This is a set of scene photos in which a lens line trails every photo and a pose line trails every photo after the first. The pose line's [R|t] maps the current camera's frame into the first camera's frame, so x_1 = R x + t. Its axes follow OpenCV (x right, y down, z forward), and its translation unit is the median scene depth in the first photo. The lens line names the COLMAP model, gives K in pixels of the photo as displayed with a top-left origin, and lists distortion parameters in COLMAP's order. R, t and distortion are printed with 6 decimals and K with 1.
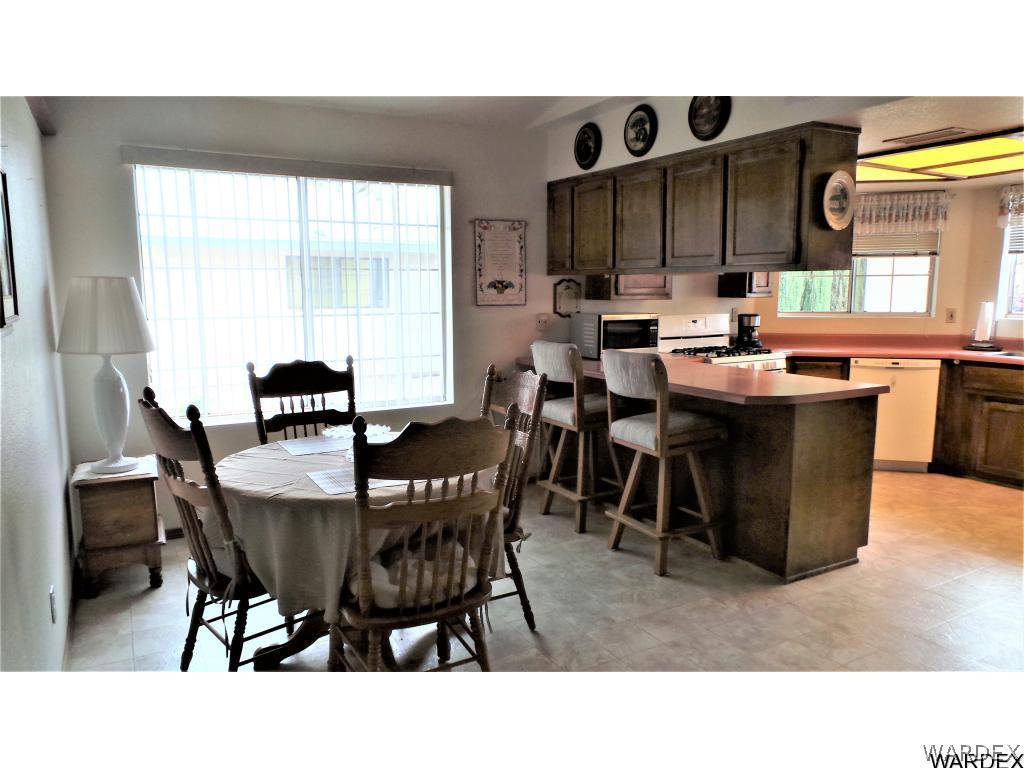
lens RADIAL K [[729.2, 0, 516.0], [0, 729.2, 395.0], [0, 0, 1]] dist [-0.000324, 0.029002]
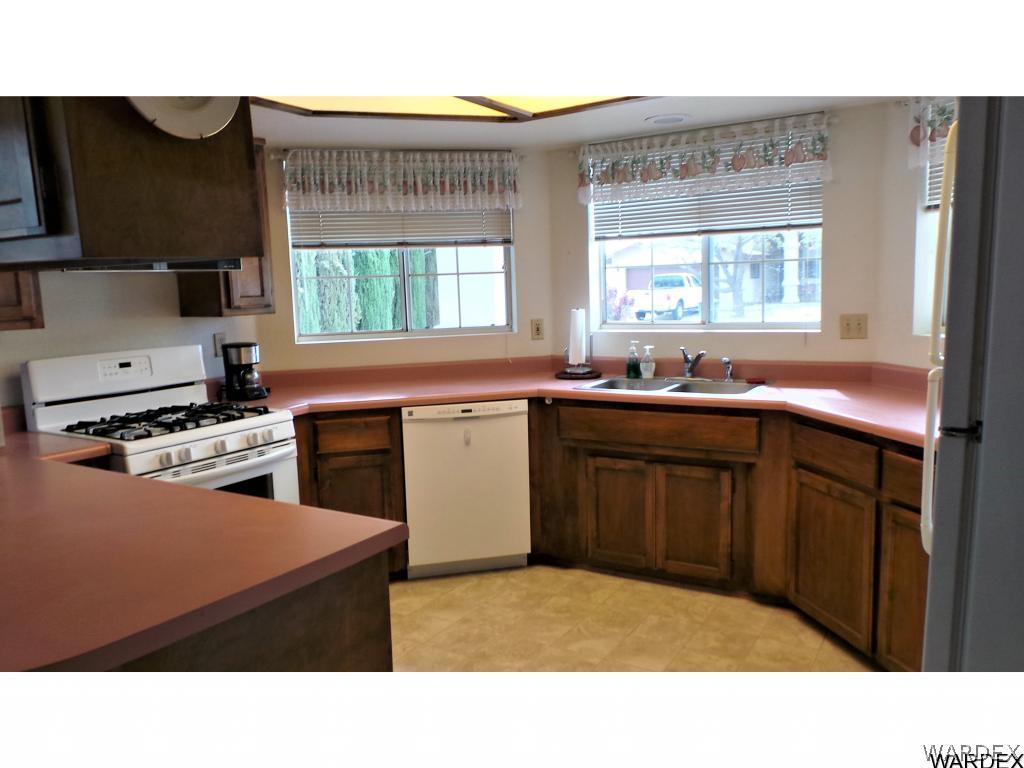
lens RADIAL K [[766.0, 0, 512.0], [0, 766.0, 384.0], [0, 0, 1]] dist [-0.003464, 0.001700]
pose [[0.886776, -0.083822, 0.454535, 0.240127], [0.096191, 0.995354, -0.004110, -0.056817], [-0.452079, 0.047367, 0.890720, 0.367165]]
